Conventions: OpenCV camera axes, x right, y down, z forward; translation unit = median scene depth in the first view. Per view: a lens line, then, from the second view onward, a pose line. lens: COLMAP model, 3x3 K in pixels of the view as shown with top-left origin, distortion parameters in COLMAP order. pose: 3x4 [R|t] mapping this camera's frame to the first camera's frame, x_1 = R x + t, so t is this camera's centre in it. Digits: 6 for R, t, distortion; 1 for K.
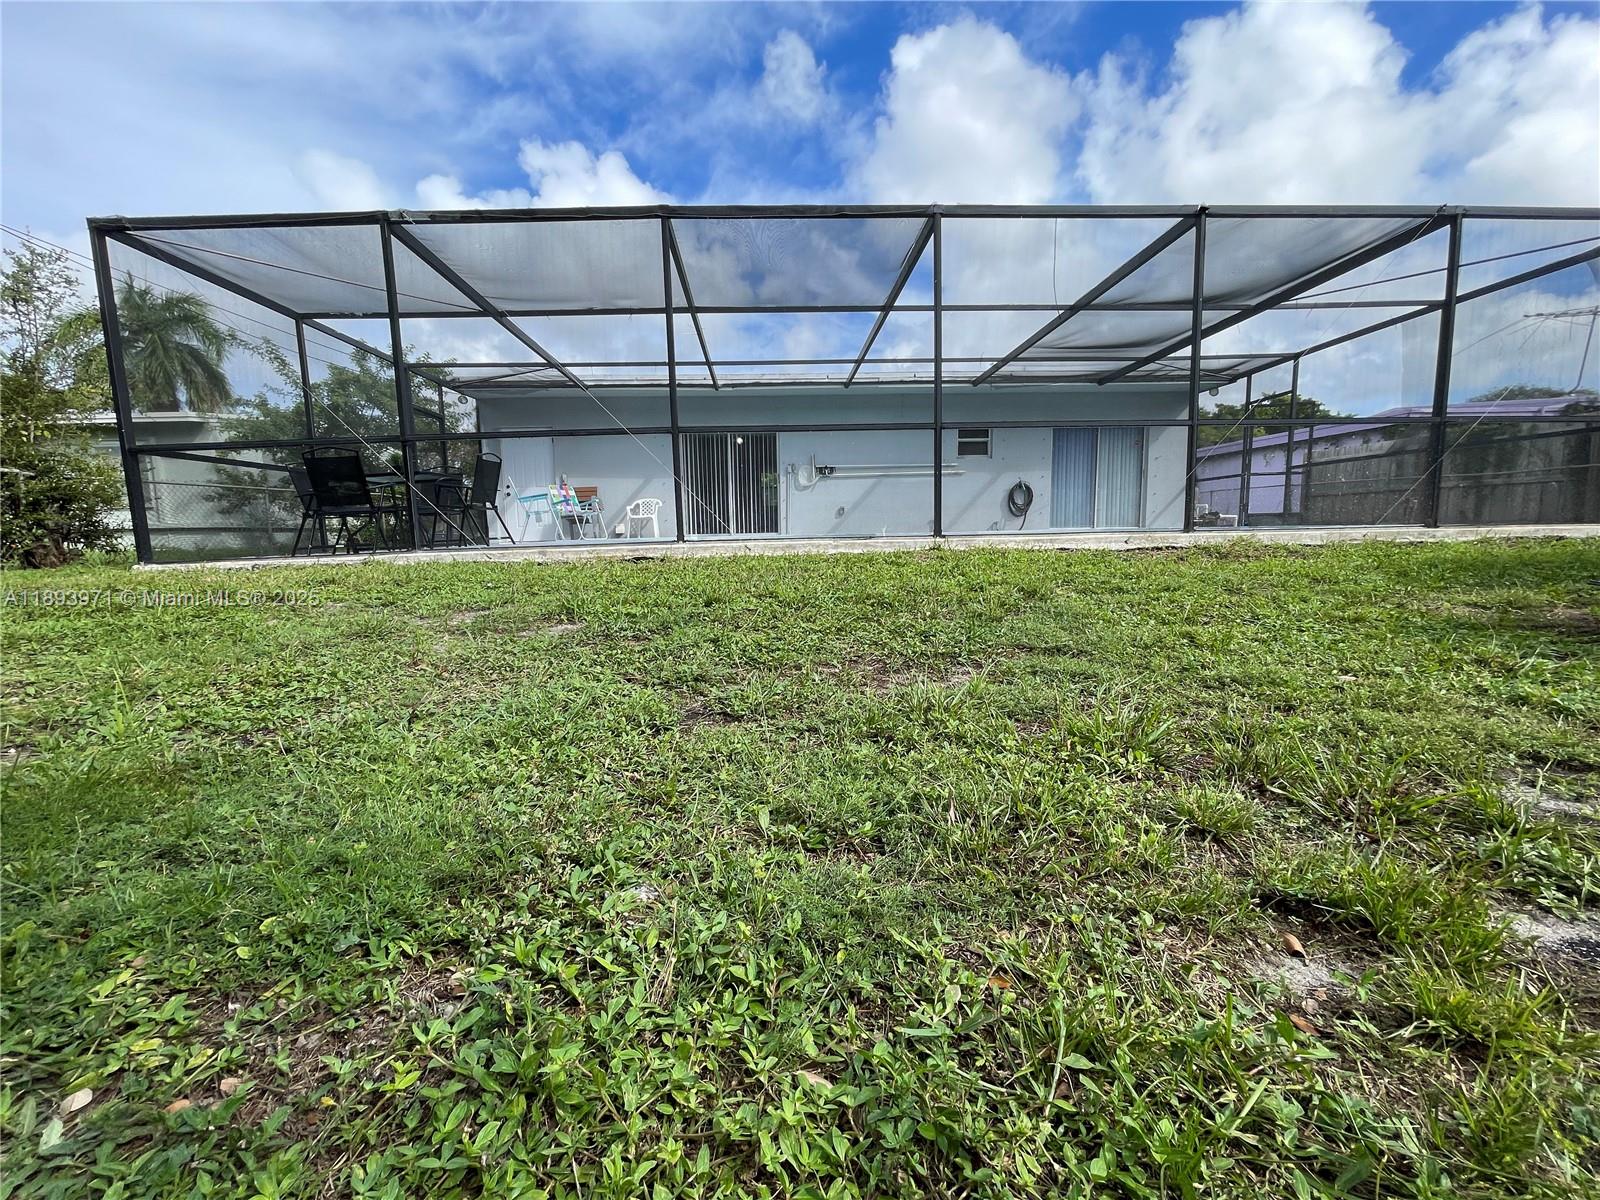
lens RADIAL K [[637.8, 0, 797.9], [0, 637.8, 601.9], [0, 0, 1]] dist [-0.003174, -0.000090]
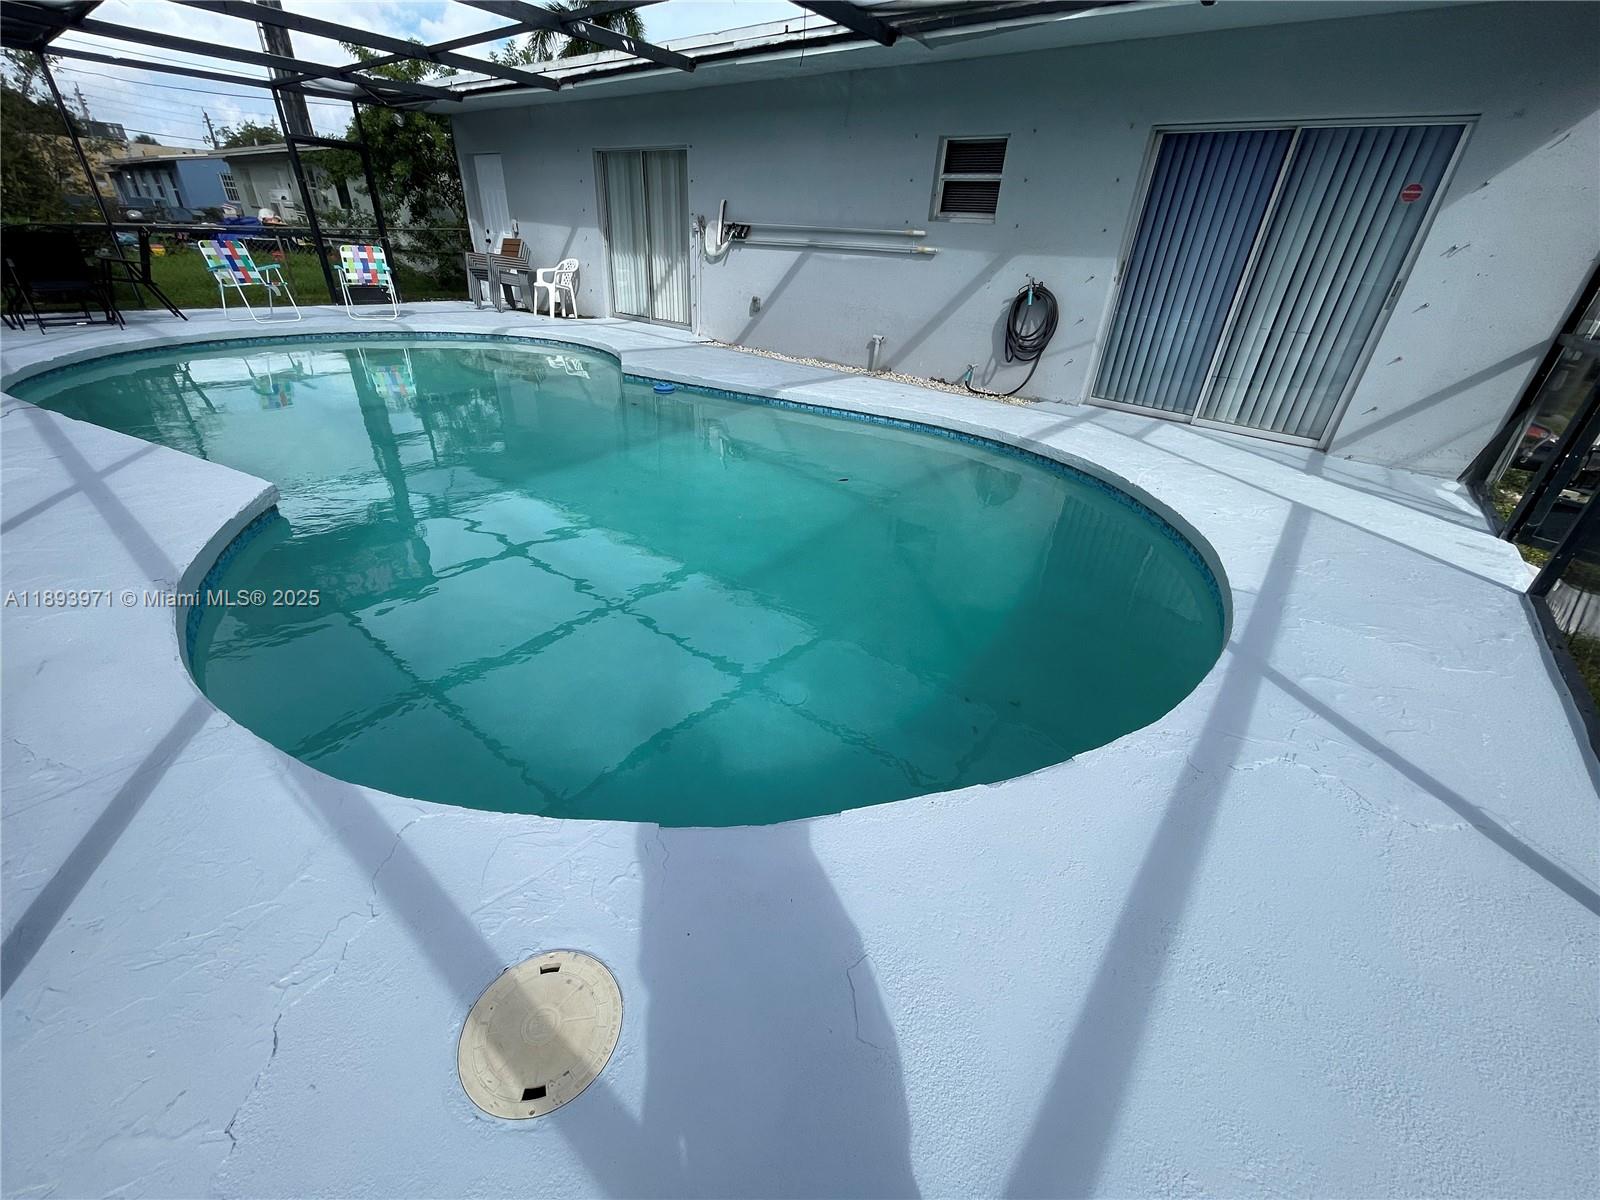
lens RADIAL K [[637.8, 0, 803.2], [0, 637.8, 604.1], [0, 0, 1]] dist [-0.003174, -0.000090]
pose [[0.738609, 0.387694, -0.551498, 0.567612], [-0.159945, 0.895506, 0.415315, -0.146530], [0.654885, -0.218546, 0.723438, 0.507839]]
